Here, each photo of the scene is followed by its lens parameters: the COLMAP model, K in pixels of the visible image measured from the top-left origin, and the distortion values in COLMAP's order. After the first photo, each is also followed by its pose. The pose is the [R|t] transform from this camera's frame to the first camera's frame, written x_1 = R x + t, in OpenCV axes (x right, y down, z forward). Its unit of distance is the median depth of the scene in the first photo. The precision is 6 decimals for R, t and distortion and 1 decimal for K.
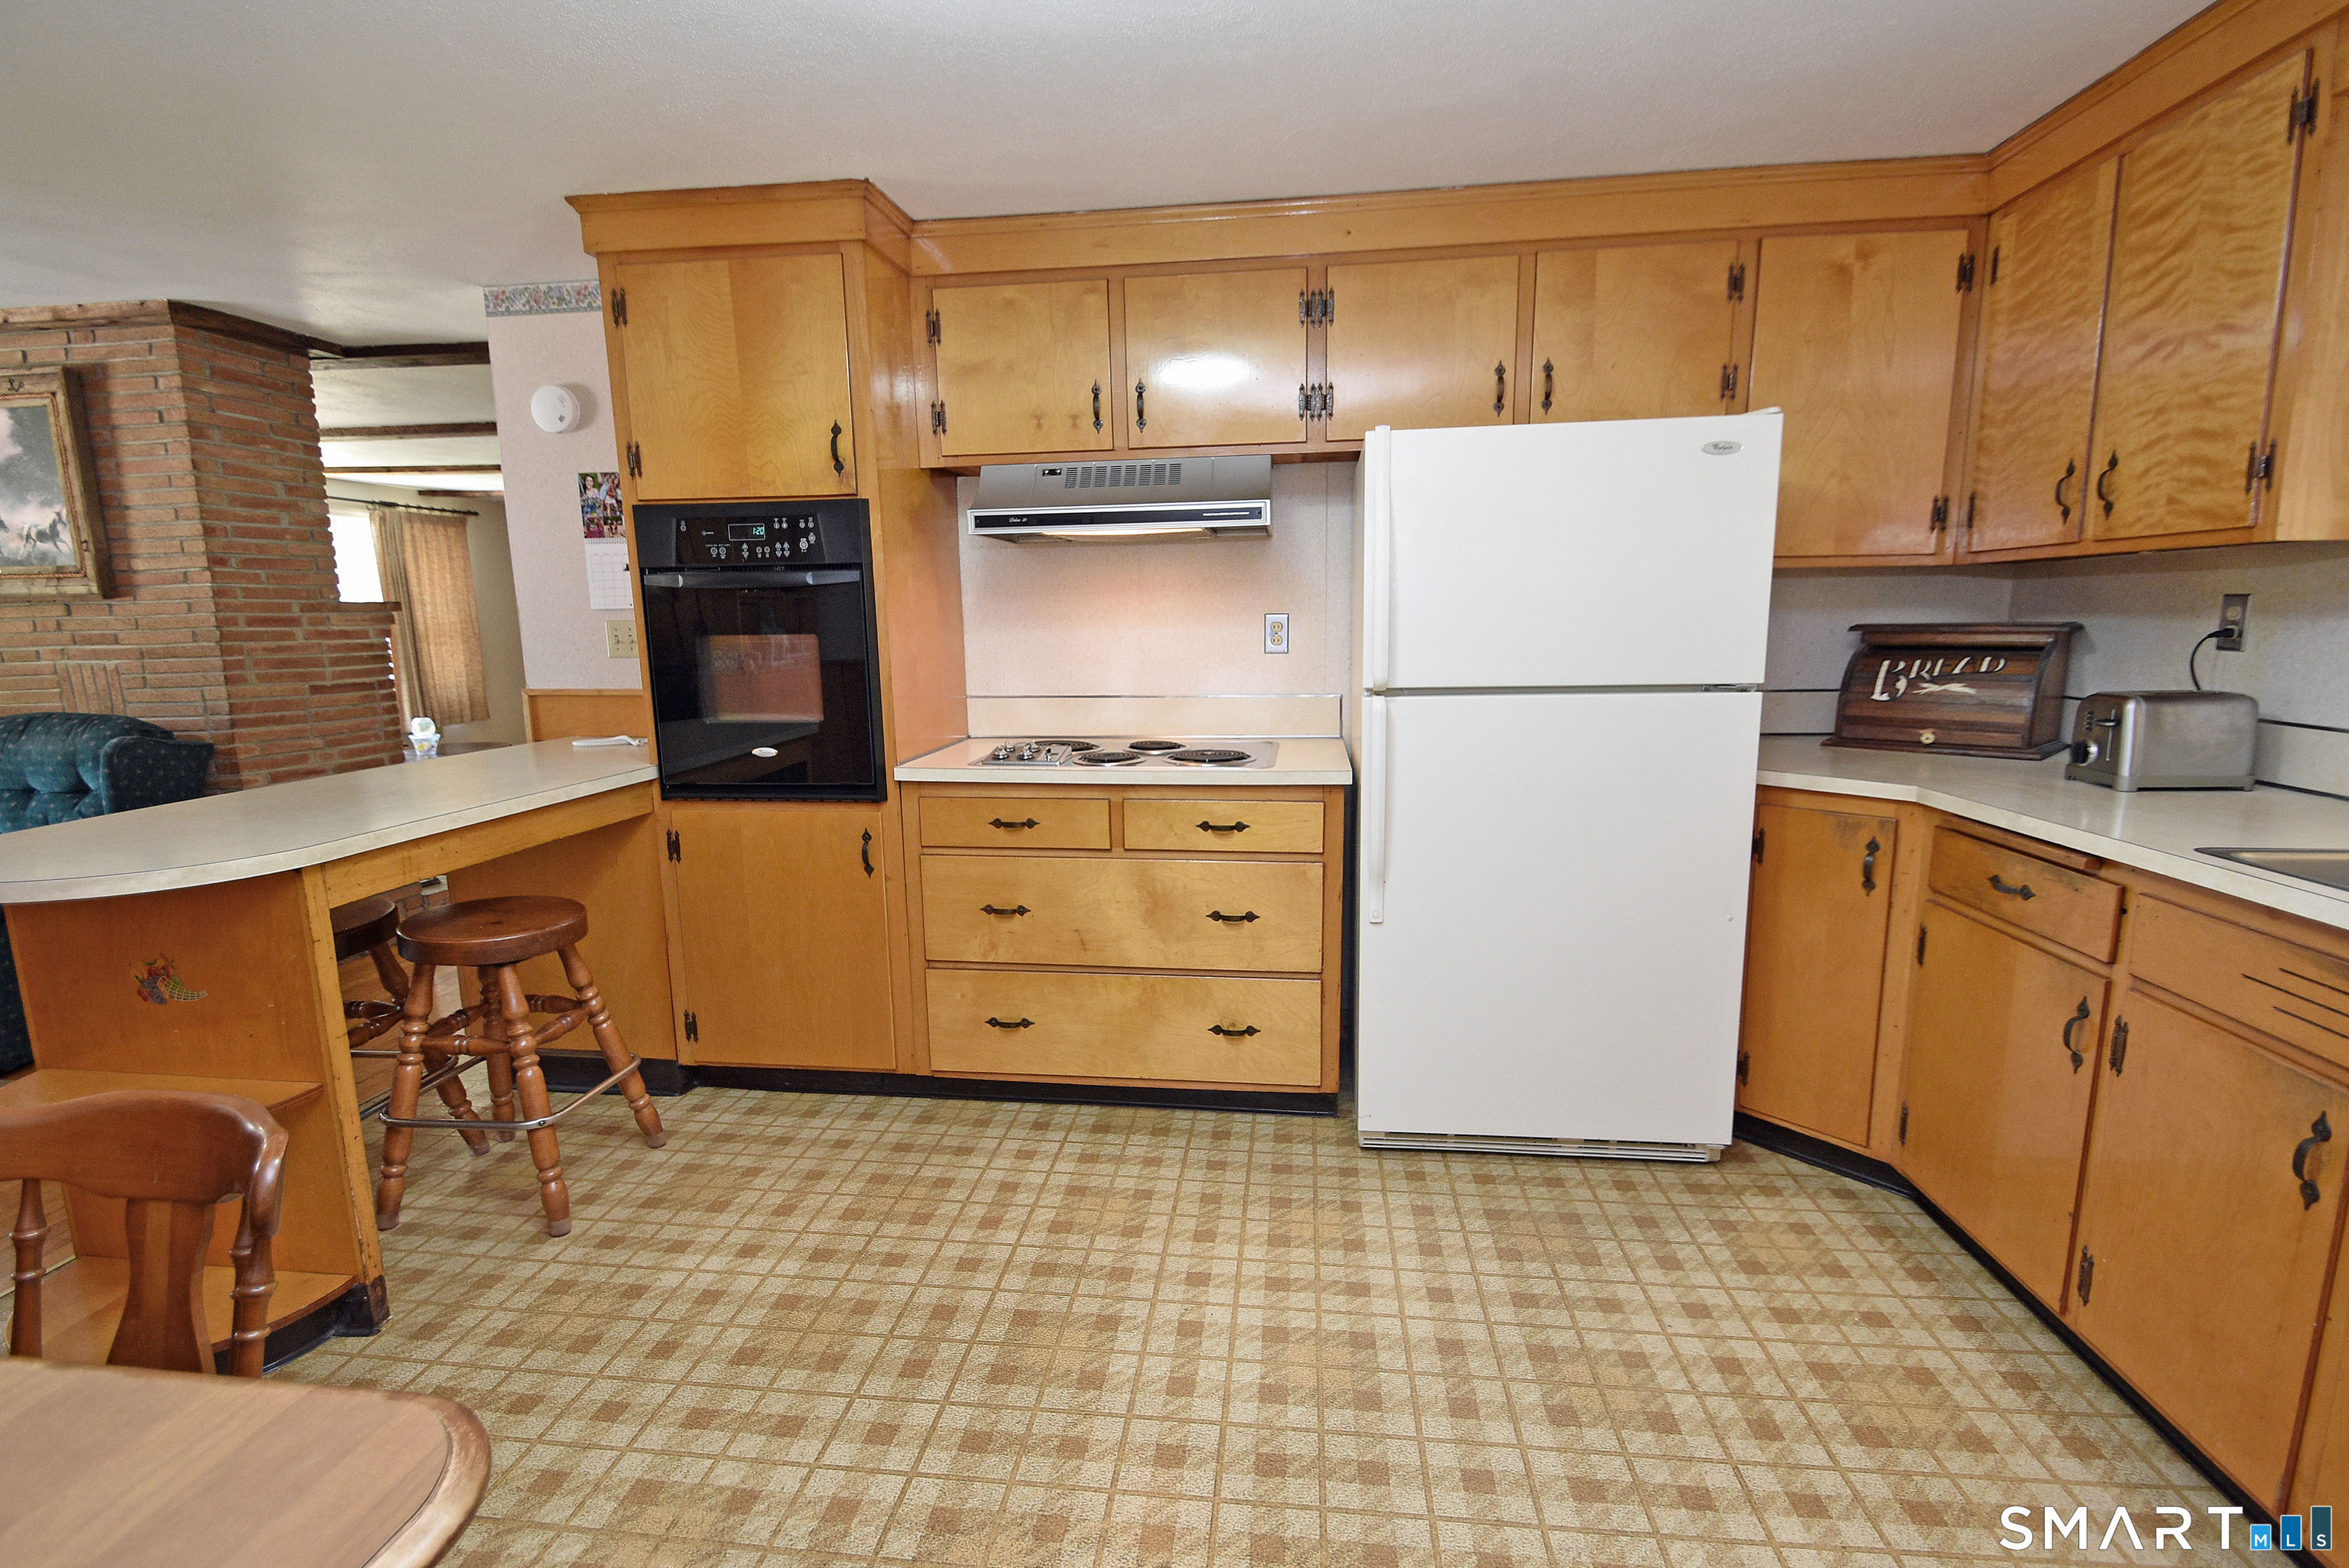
lens RADIAL K [[1097.0, 0, 1162.5], [0, 1097.0, 806.8], [0, 0, 1]] dist [0.017646, -0.018166]
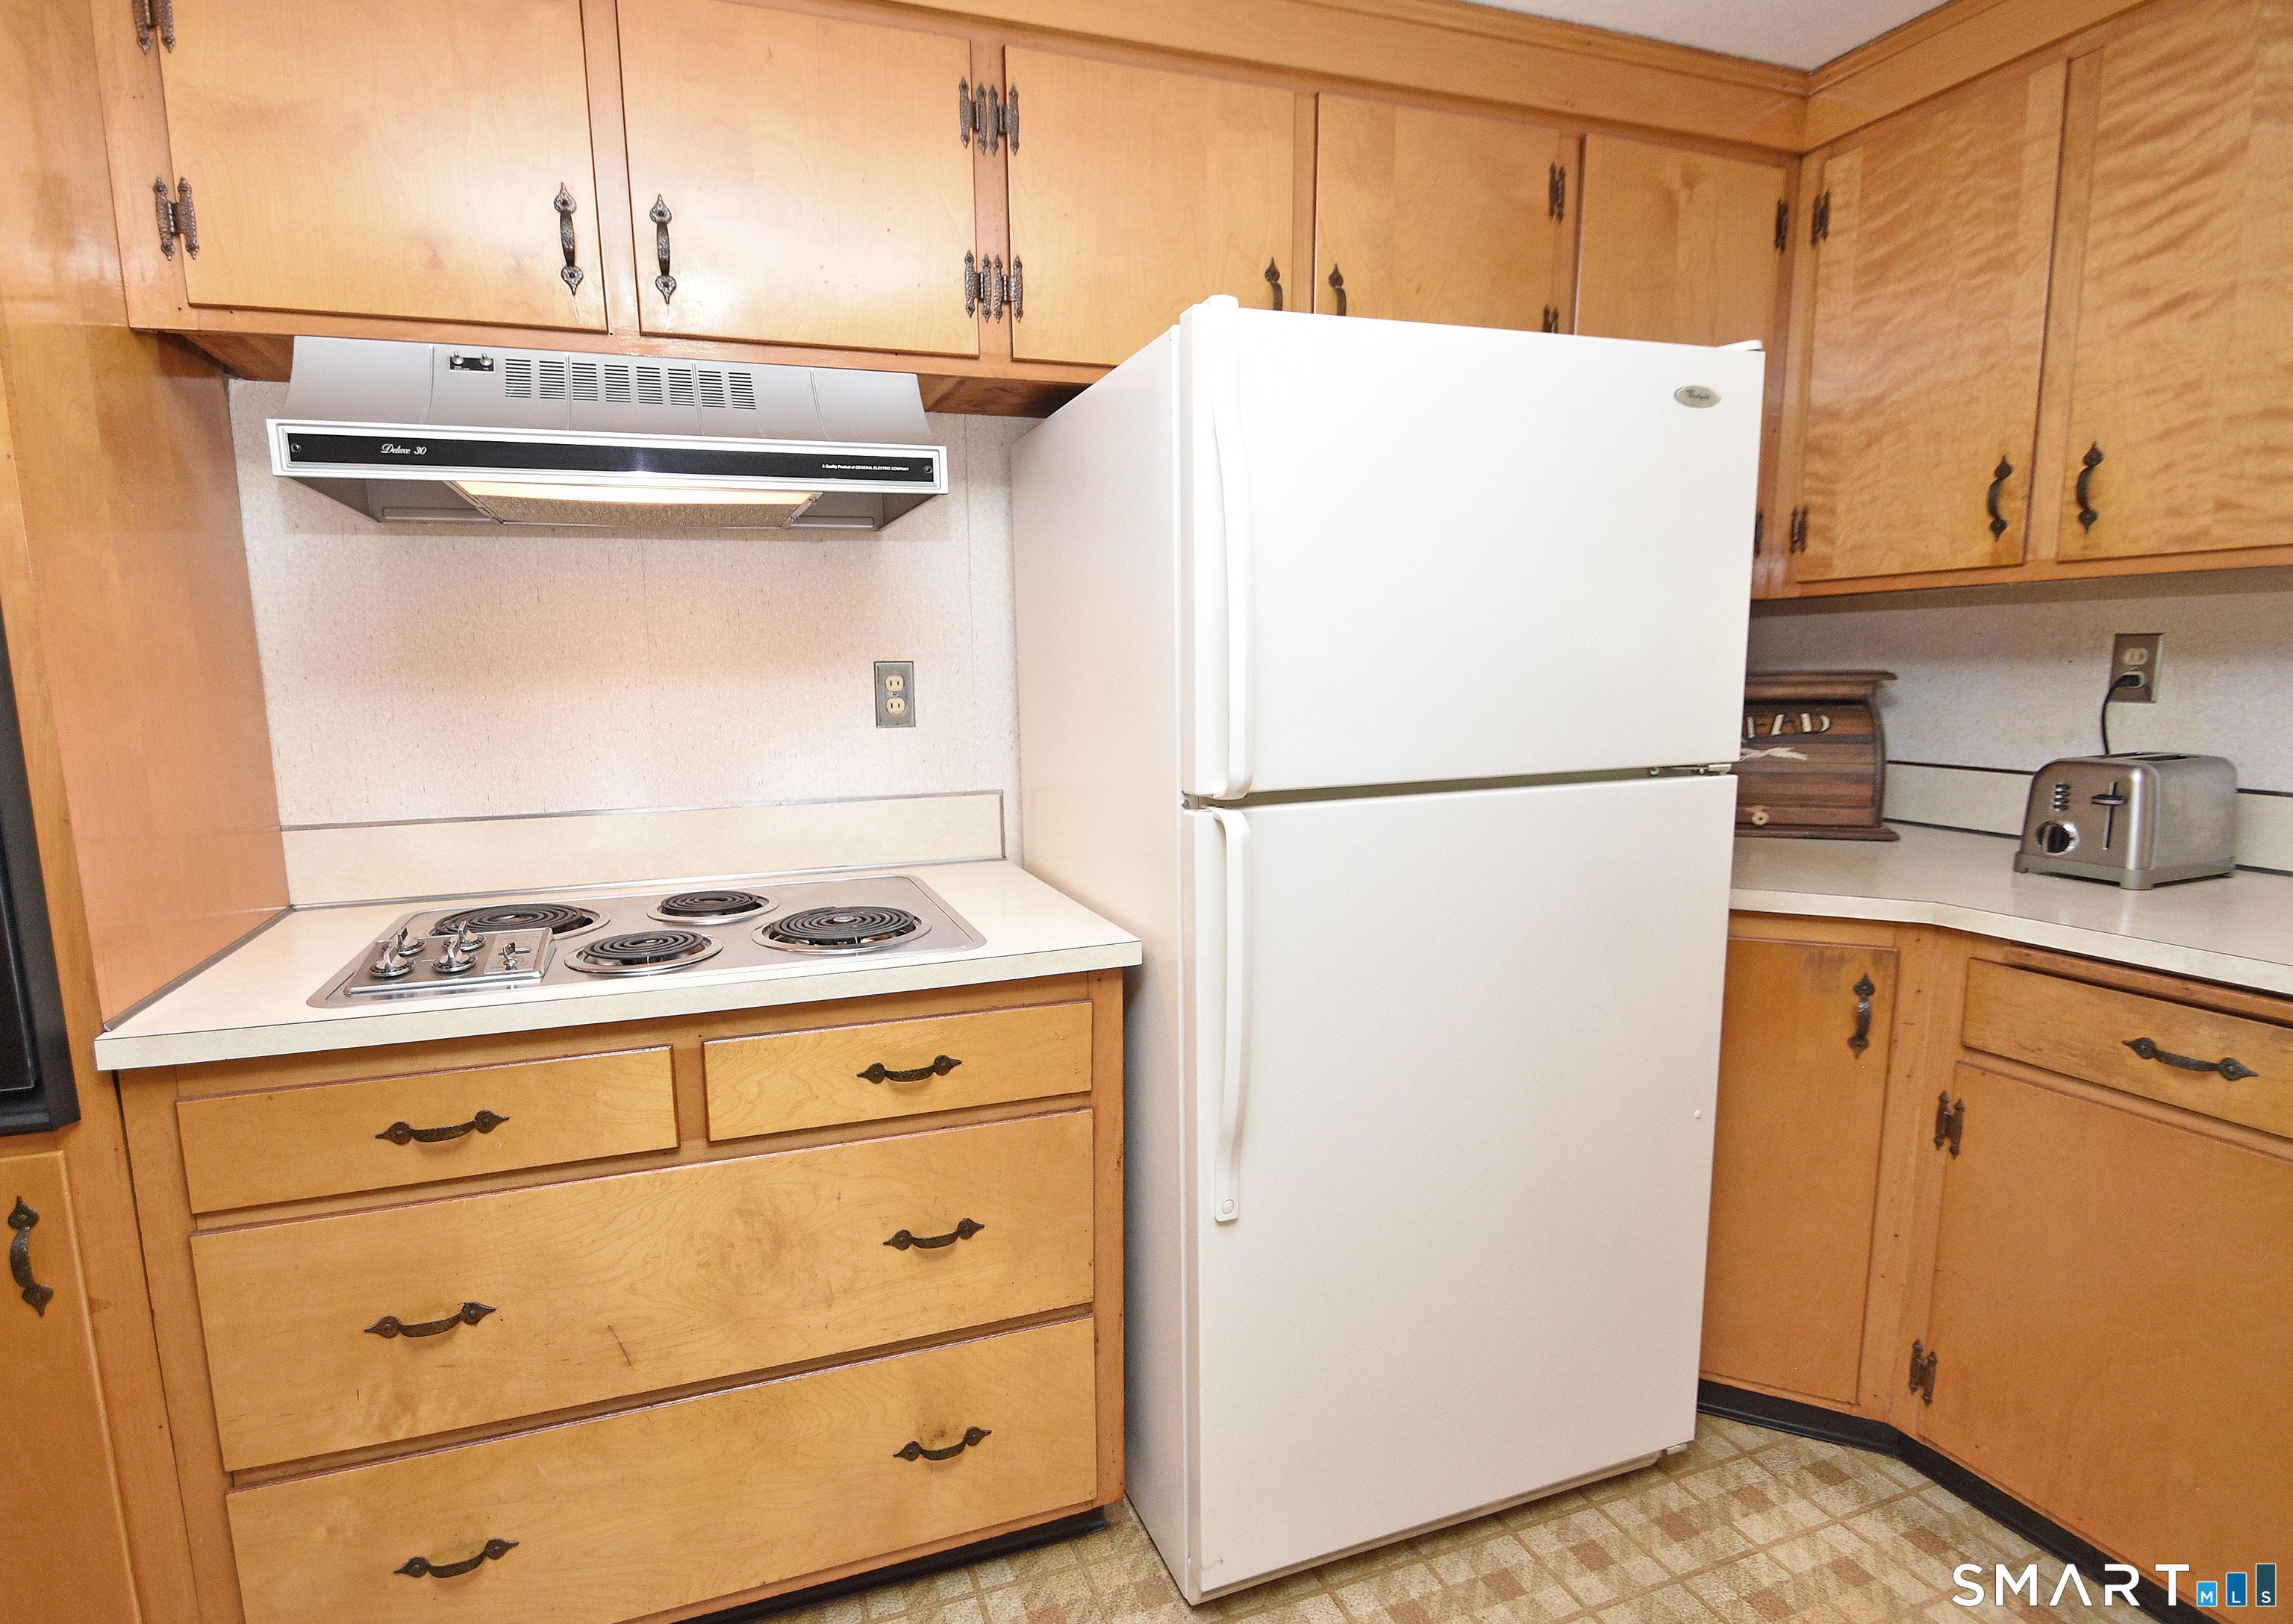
lens RADIAL K [[1173.0, 0, 1098.4], [0, 1173.0, 840.9], [0, 0, 1]] dist [0.022217, -0.023585]
pose [[0.900783, -0.065347, 0.429324, -0.096930], [0.077669, 0.996916, -0.011222, -0.077242], [-0.427266, 0.043454, 0.903081, 0.468484]]
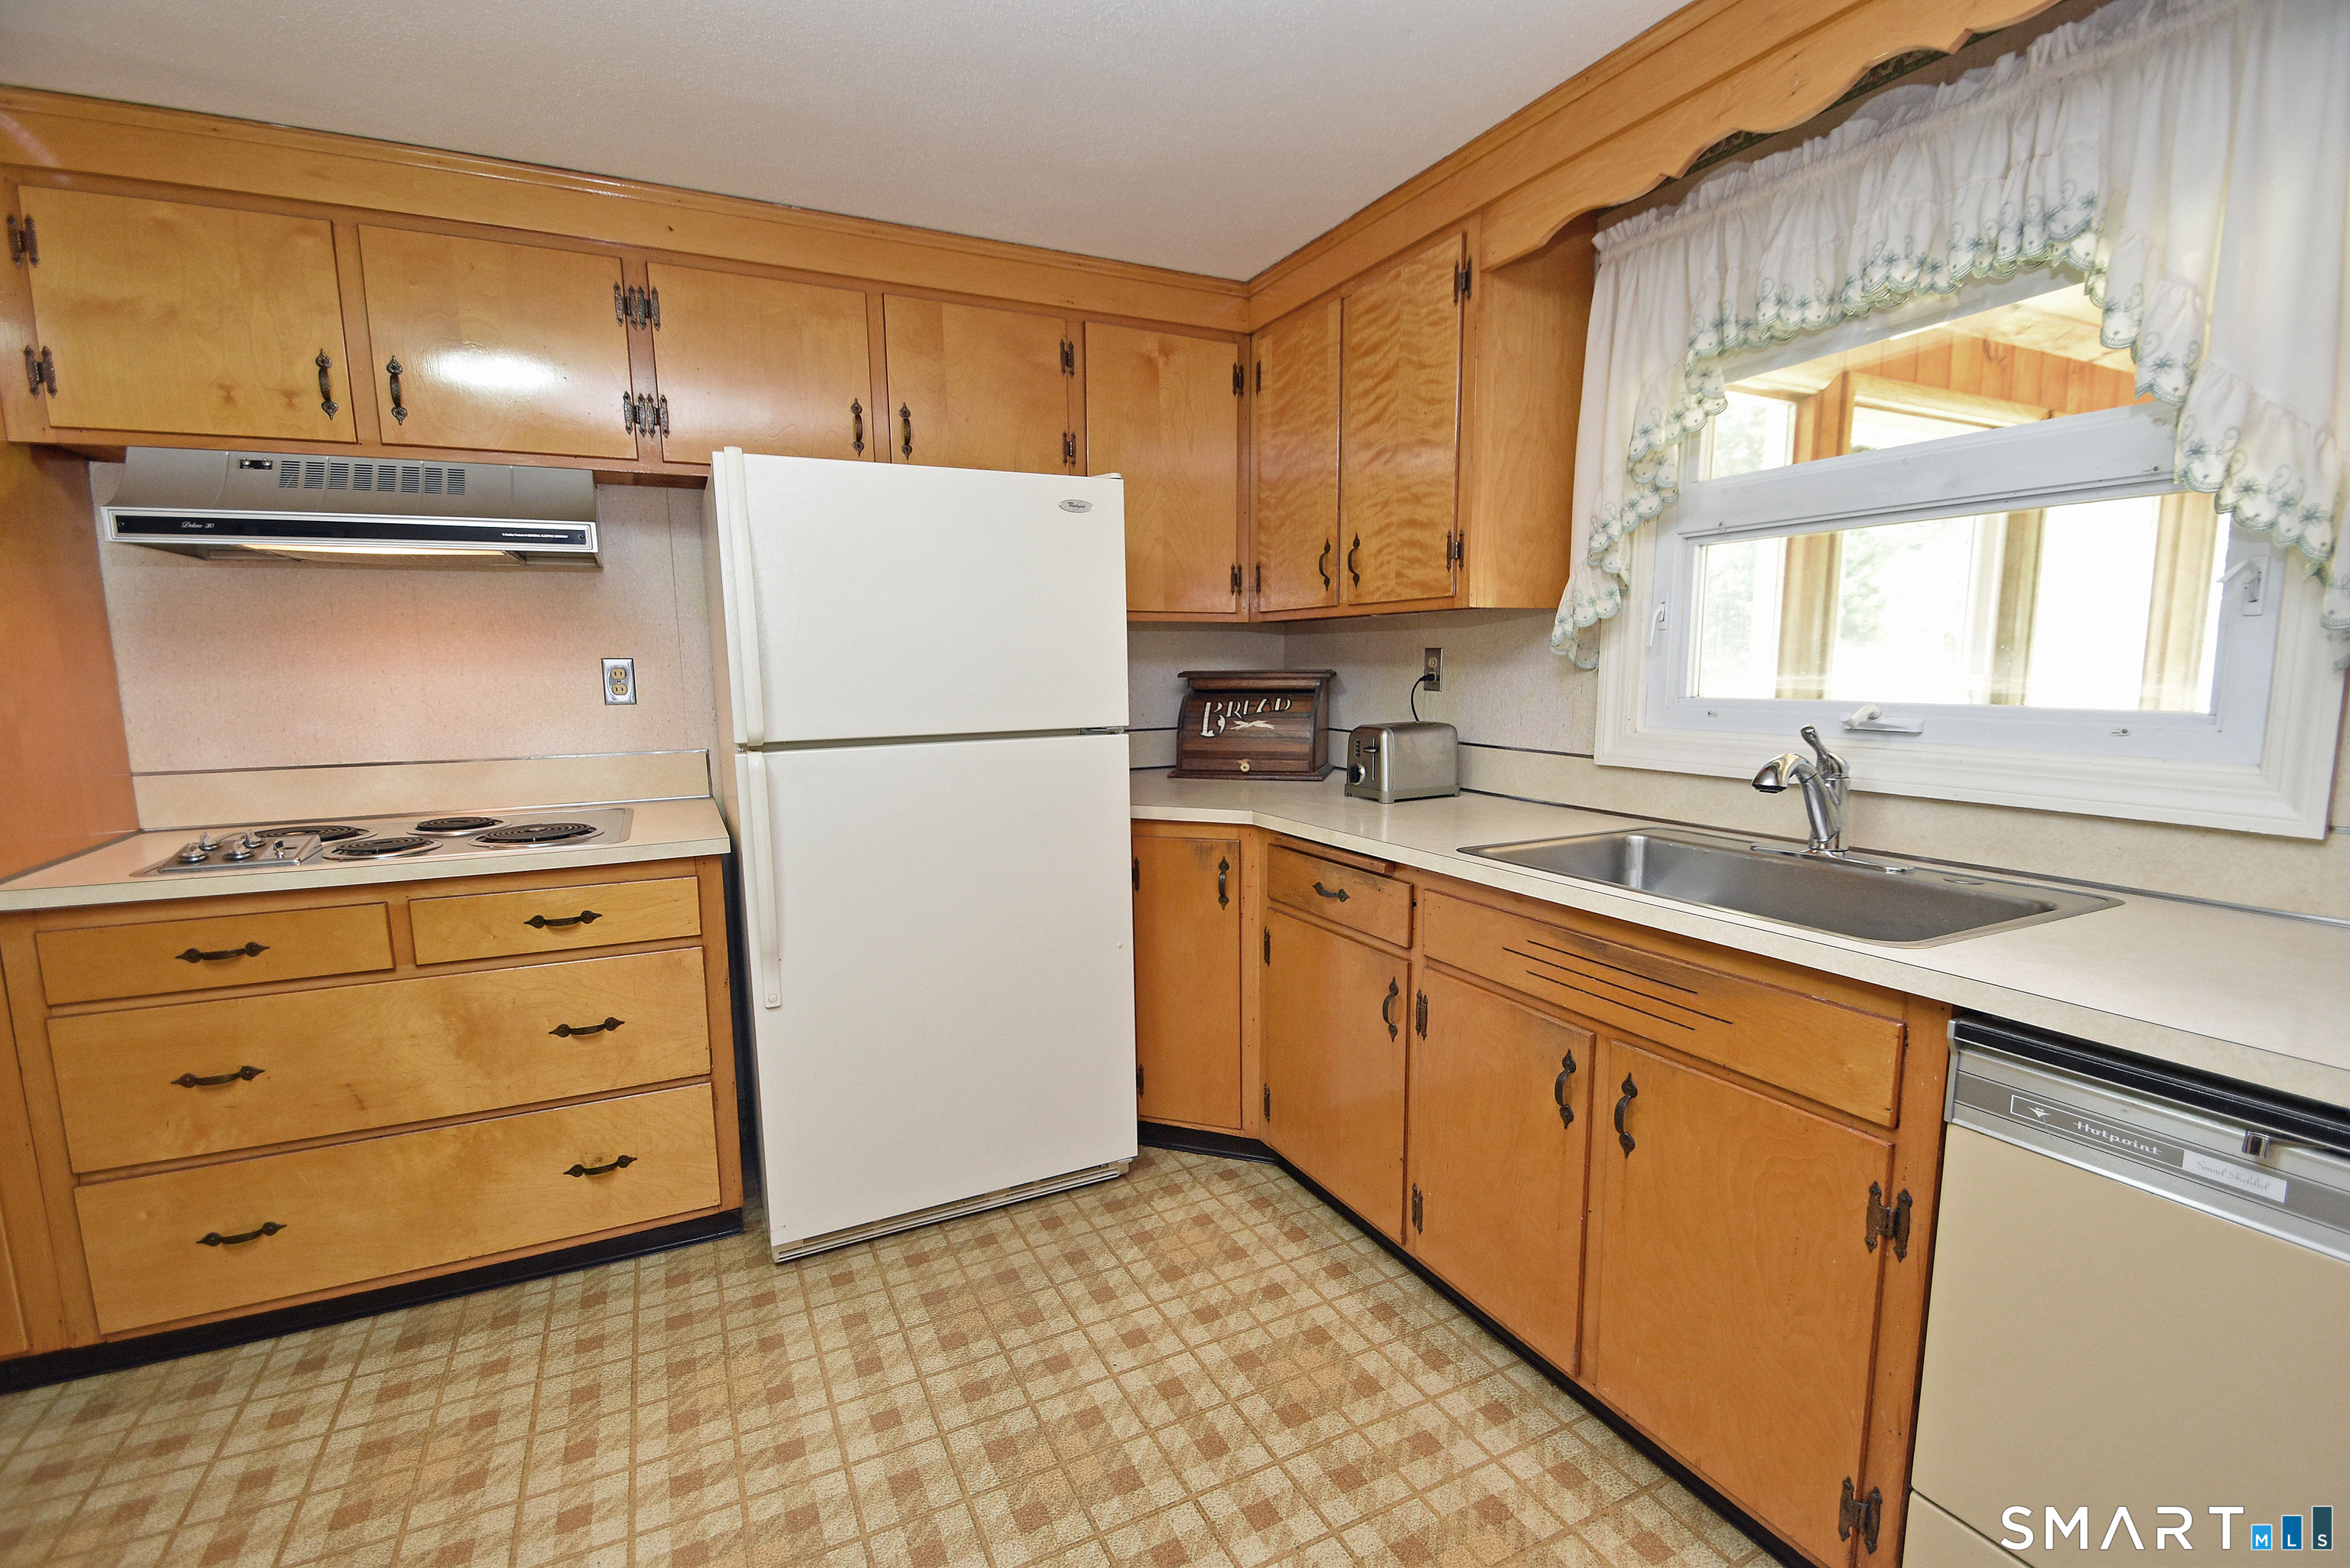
lens RADIAL K [[1048.6, 0, 1178.7], [0, 1048.6, 807.2], [0, 0, 1]] dist [0.012730, -0.014542]
pose [[0.833840, -0.070814, 0.547445, 0.014776], [0.090161, 0.995891, -0.008506, -0.017121], [-0.544593, 0.056450, 0.836799, 0.101875]]
